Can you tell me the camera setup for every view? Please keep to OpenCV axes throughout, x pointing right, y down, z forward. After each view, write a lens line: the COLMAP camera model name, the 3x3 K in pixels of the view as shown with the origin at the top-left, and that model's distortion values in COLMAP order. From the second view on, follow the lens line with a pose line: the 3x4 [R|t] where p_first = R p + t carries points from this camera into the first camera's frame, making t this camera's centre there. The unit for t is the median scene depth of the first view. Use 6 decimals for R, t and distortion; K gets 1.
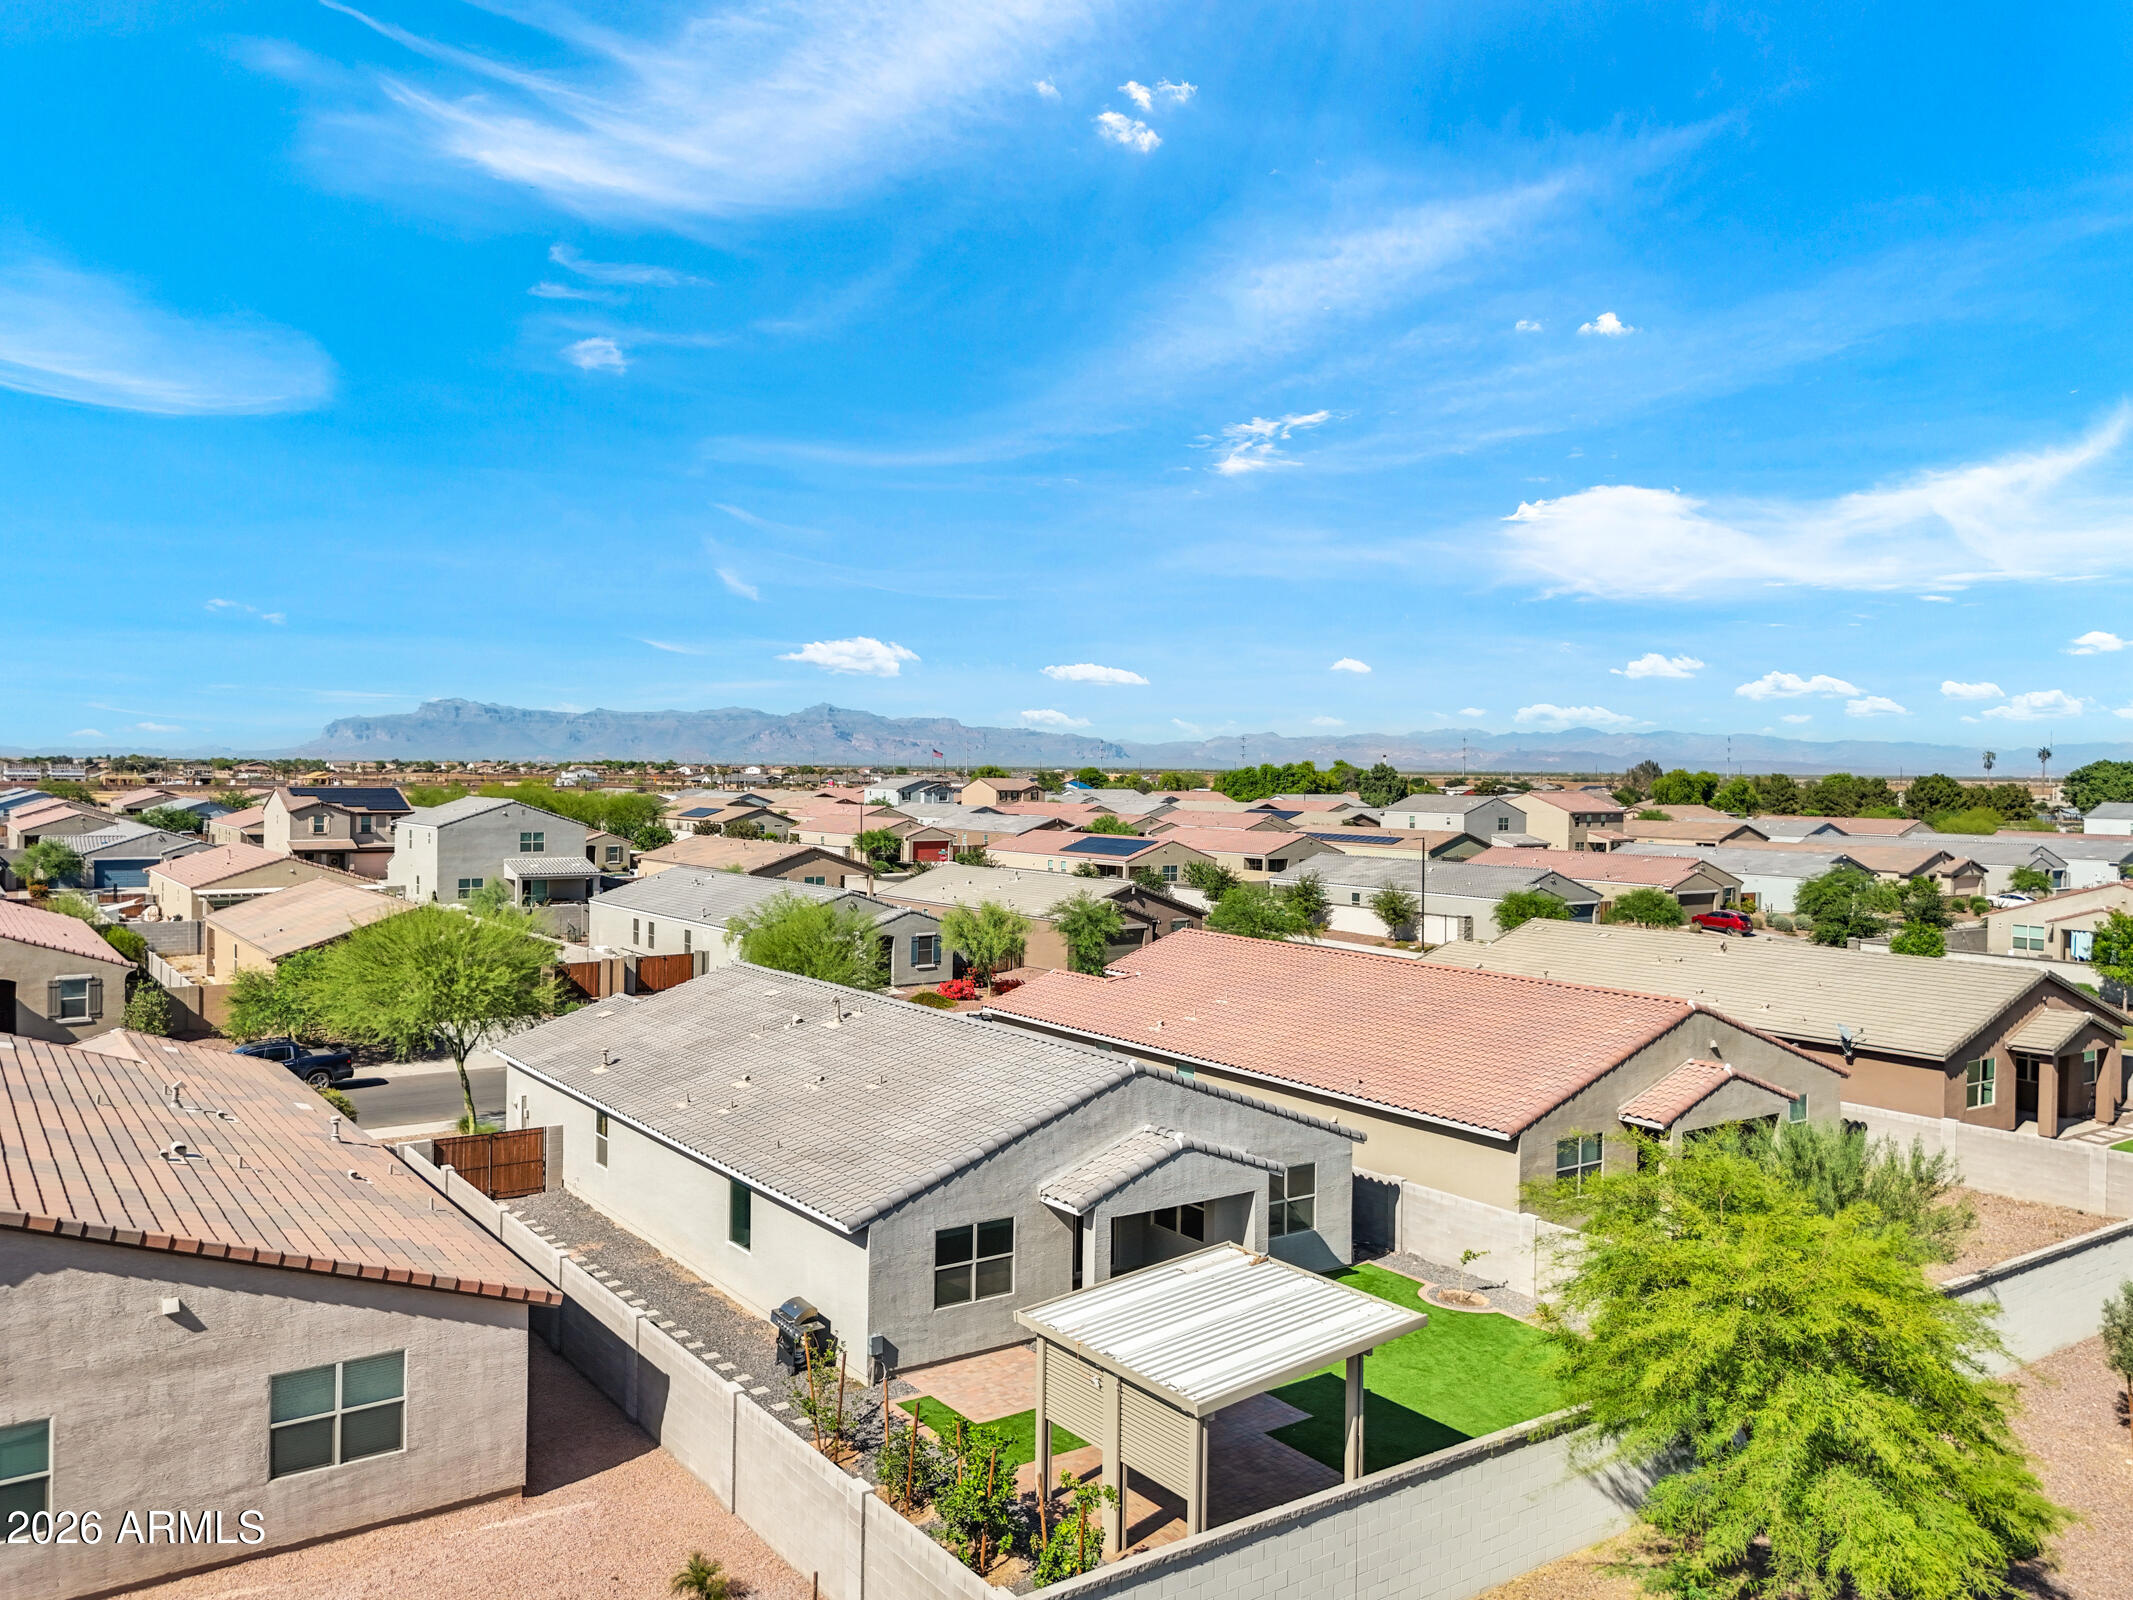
lens RADIAL K [[1594.2, 0, 1066.5], [0, 1594.2, 800.0], [0, 0, 1]] dist [0.105956, -0.124533]
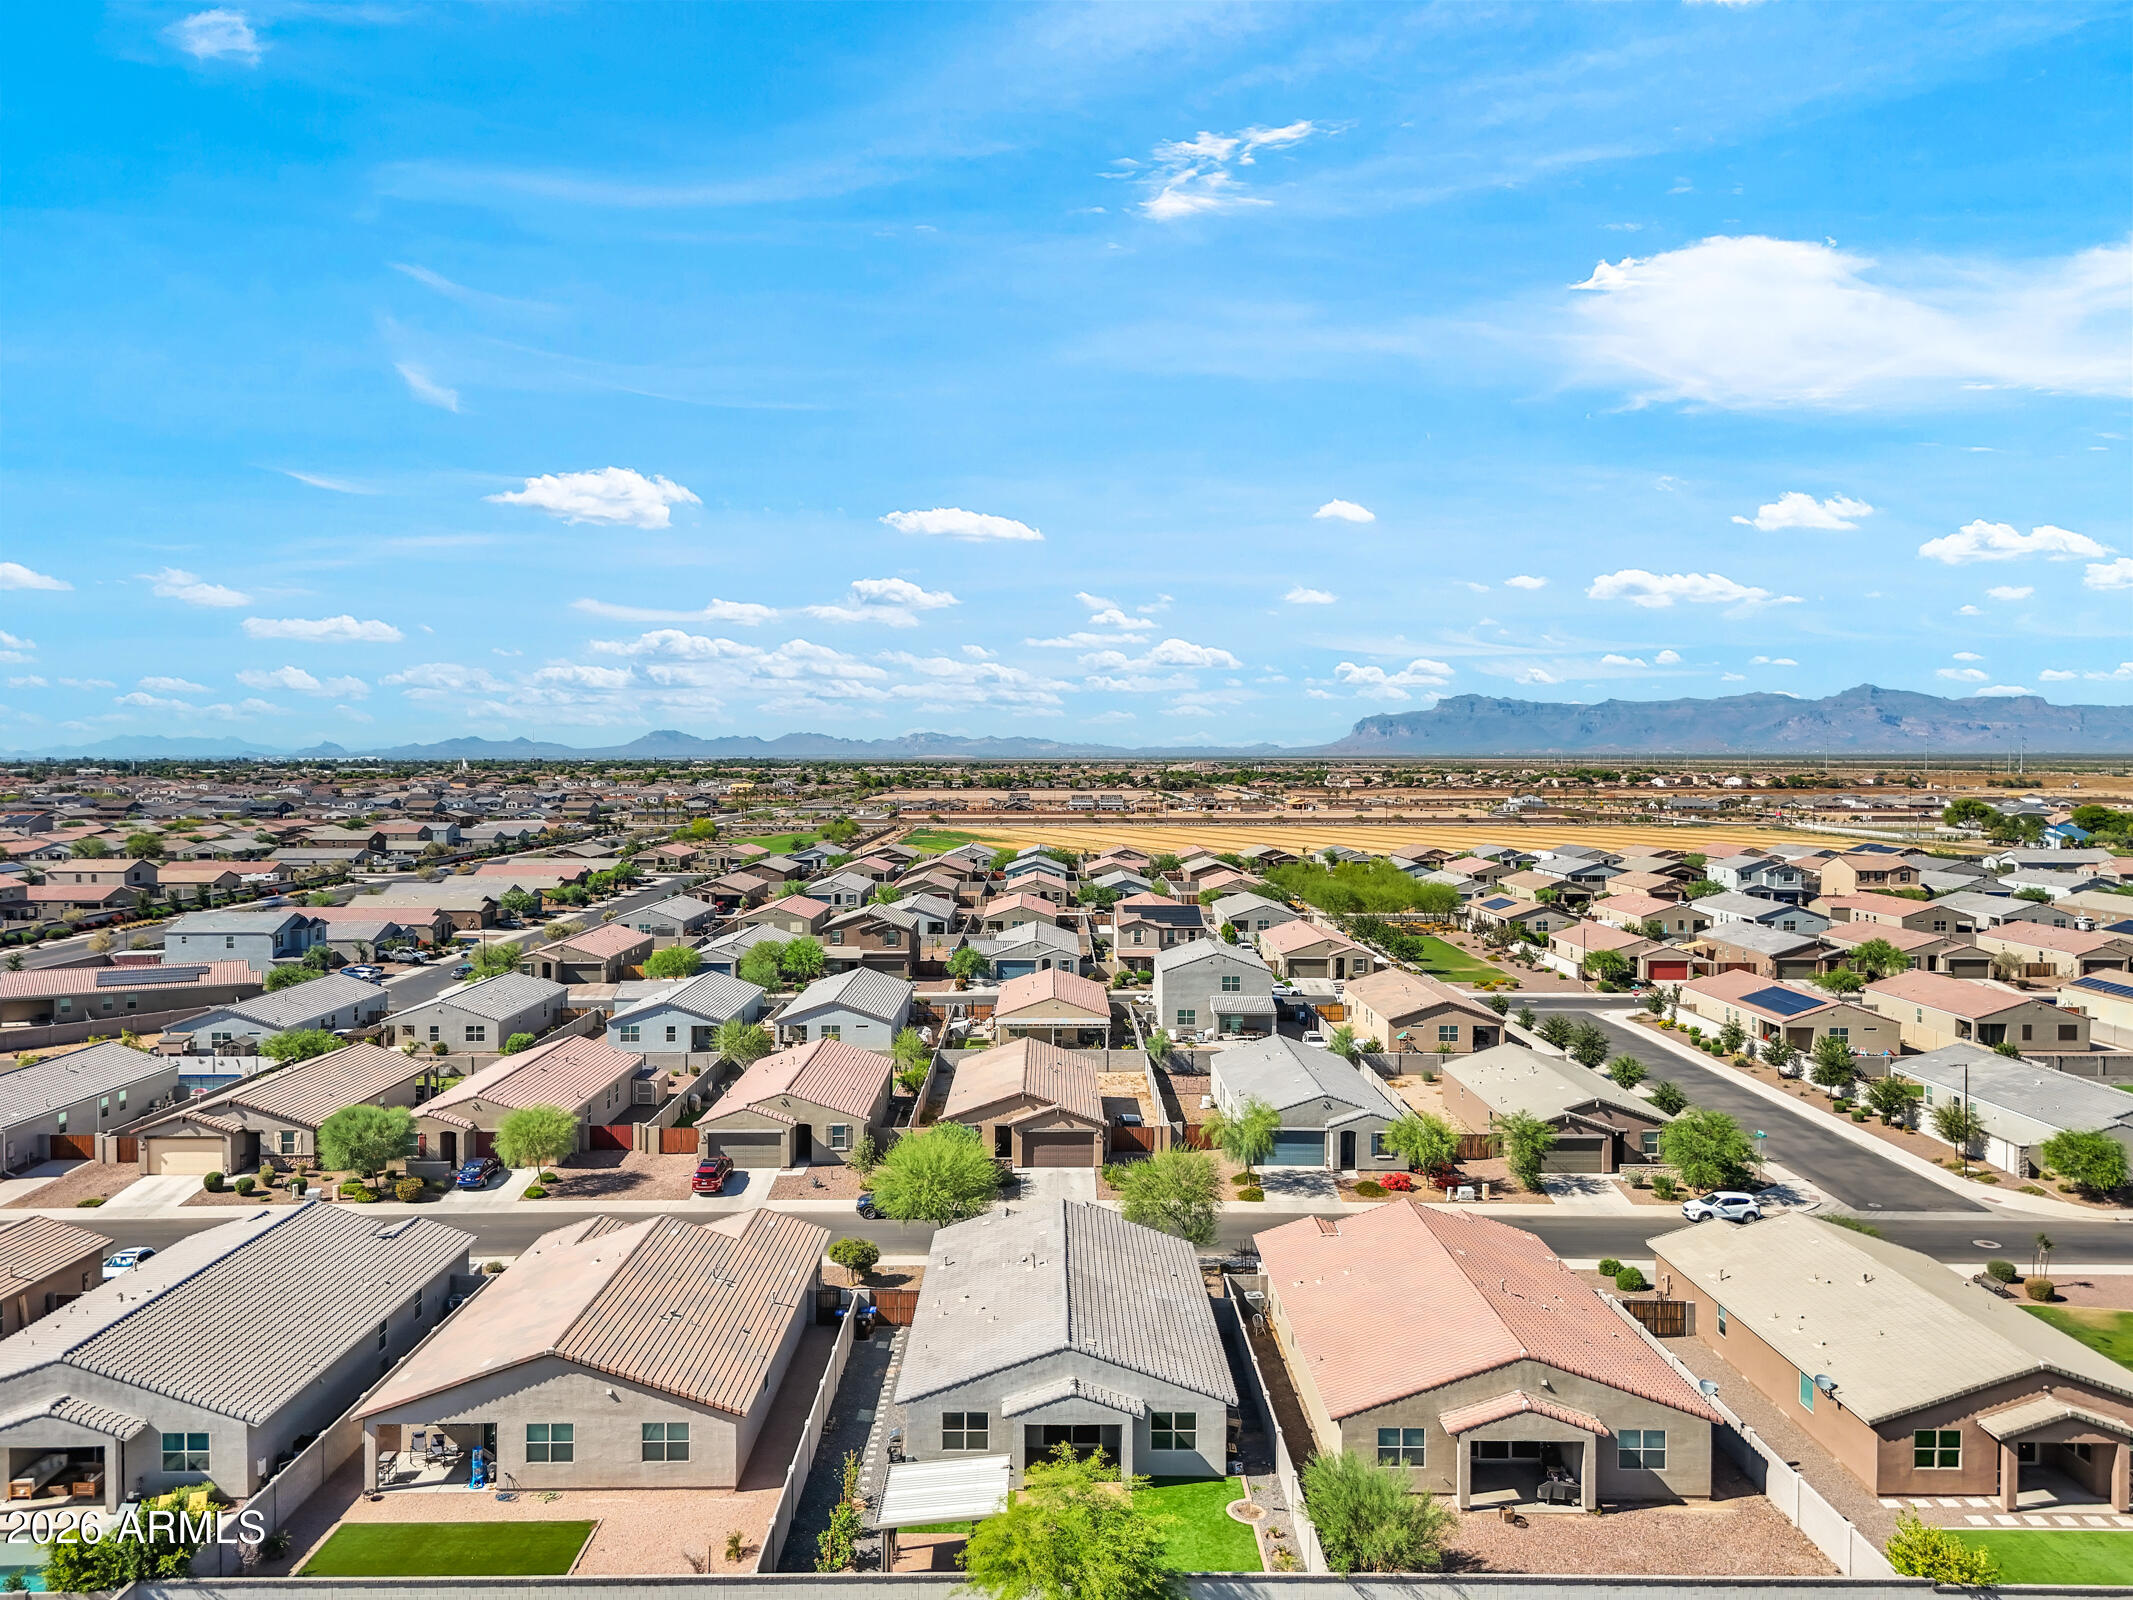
lens RADIAL K [[1596.2, 0, 1061.7], [0, 1596.2, 798.2], [0, 0, 1]] dist [0.070187, -0.059626]
pose [[0.817398, 0.005463, -0.576048, 0.920409], [-0.002377, 0.999979, 0.006111, -0.399306], [0.576069, -0.003626, 0.817393, -0.450405]]
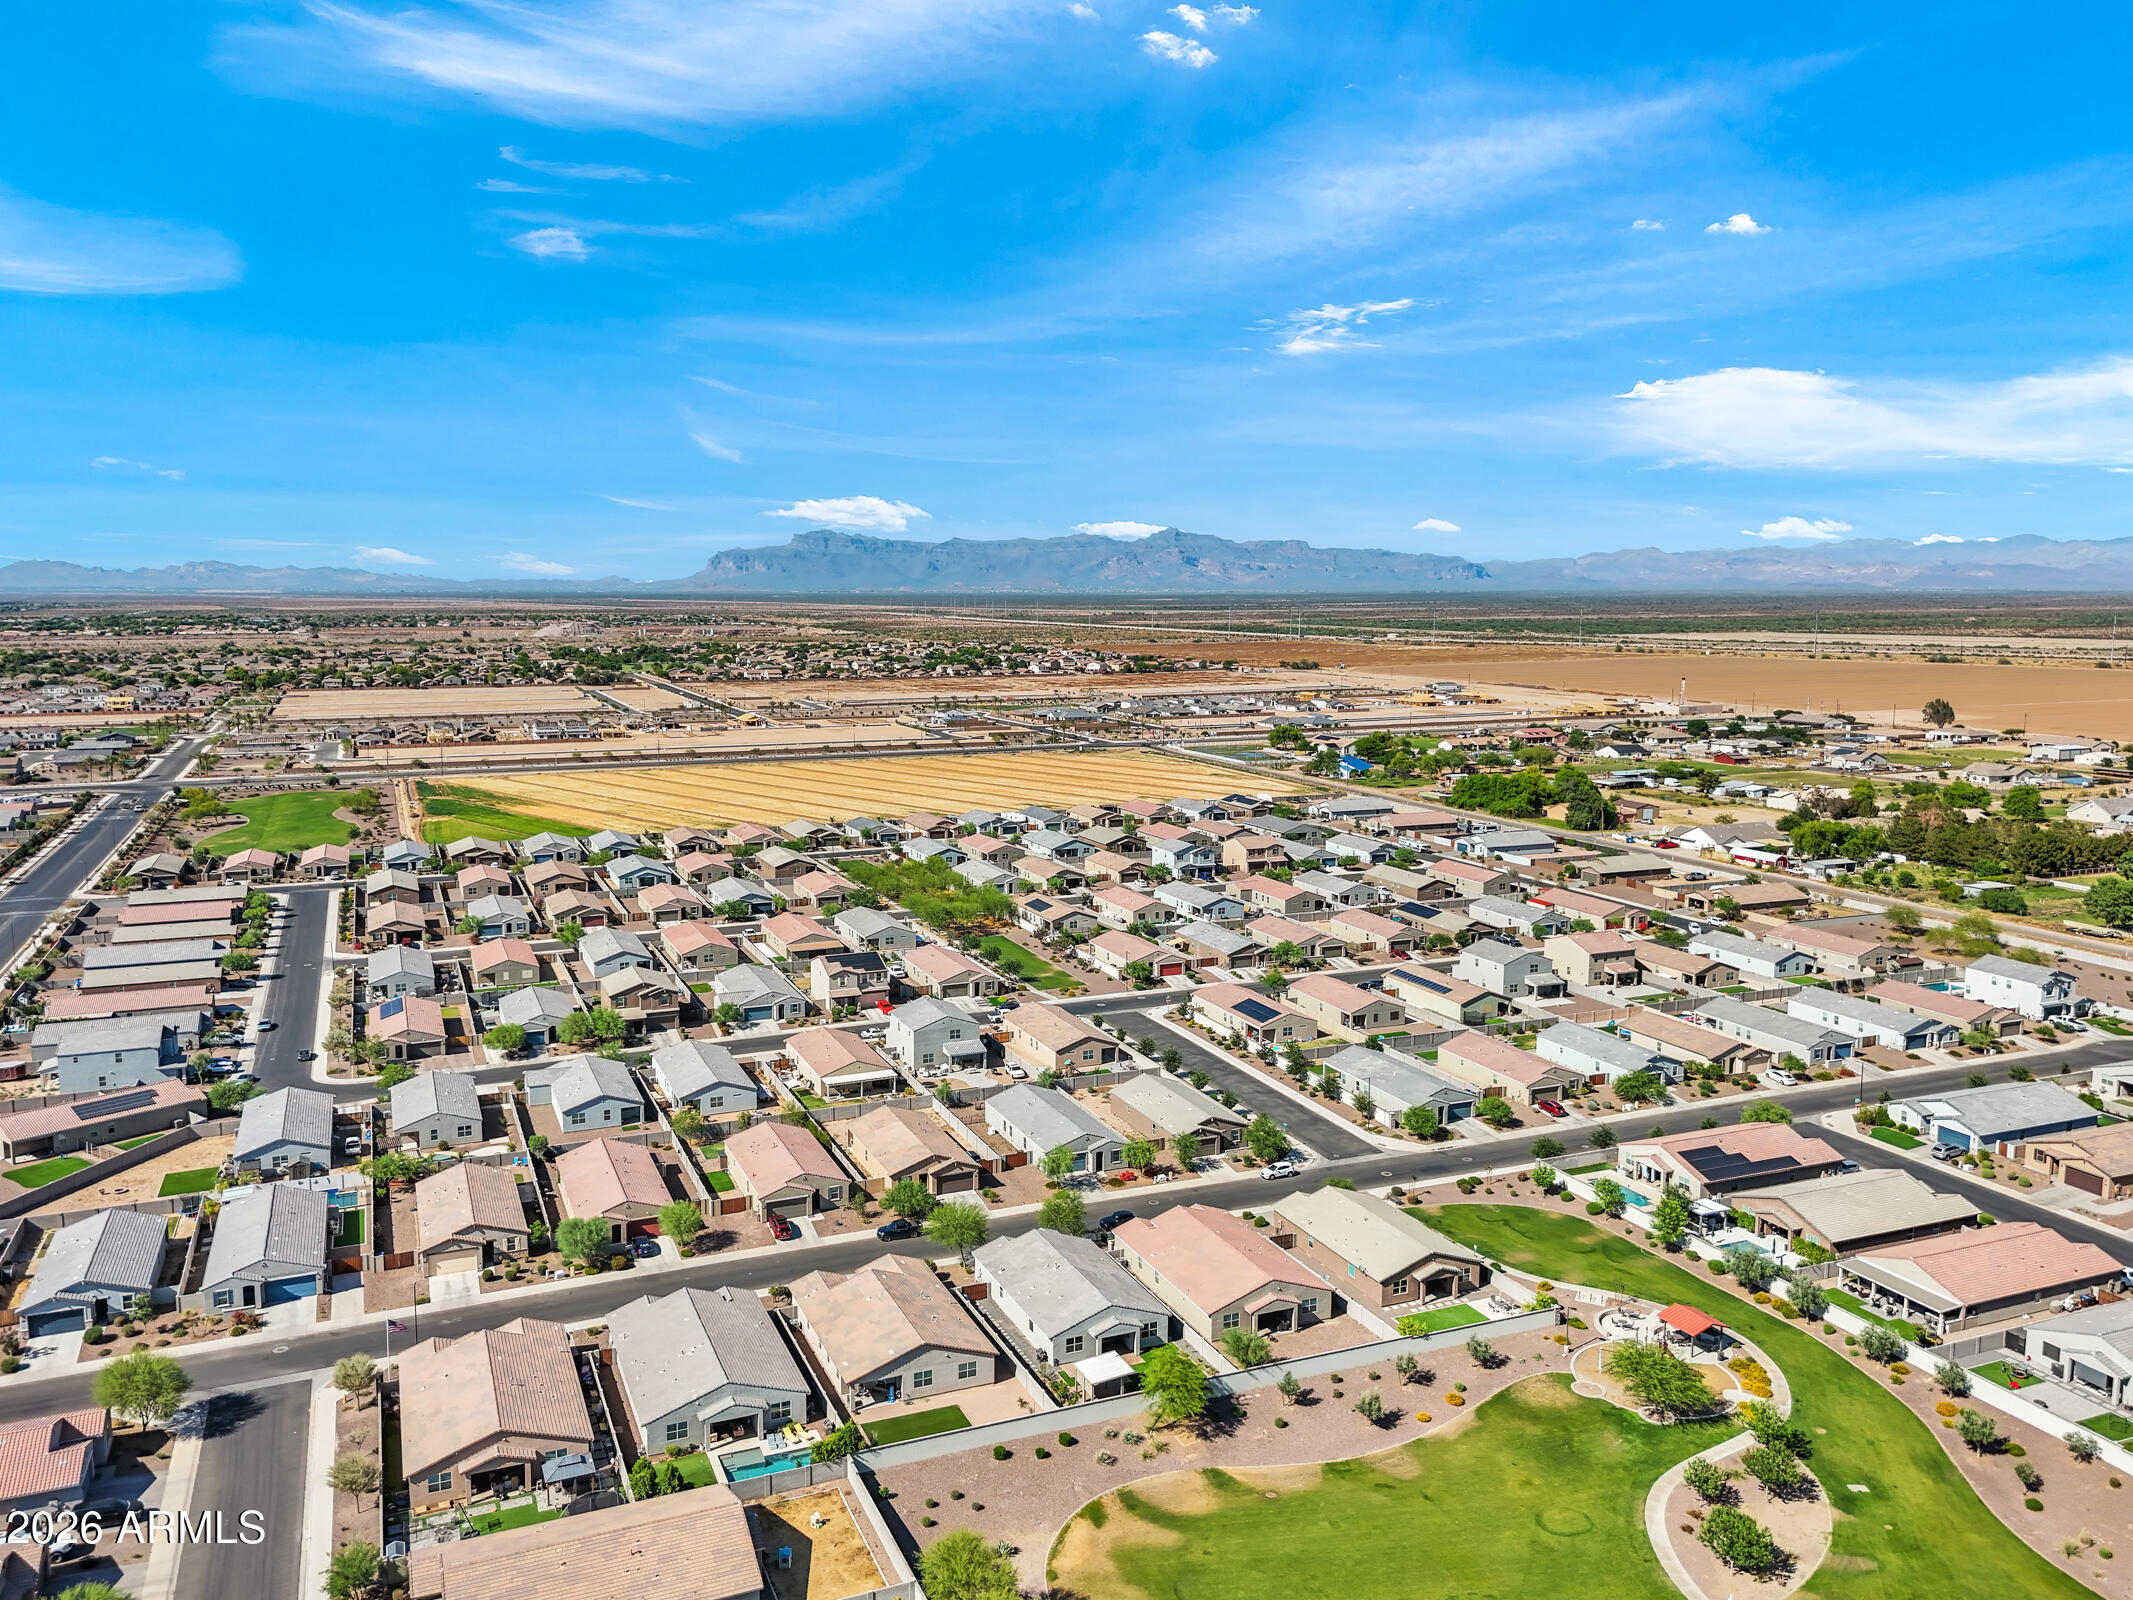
lens RADIAL K [[1614.6, 0, 1066.5], [0, 1614.6, 800.0], [0, 0, 1]] dist [0.077867, -0.071835]
pose [[0.976958, 0.020475, -0.212446, 0.740939], [0.003241, 0.993850, 0.110691, -1.513935], [0.213406, -0.108829, 0.970883, -2.897607]]
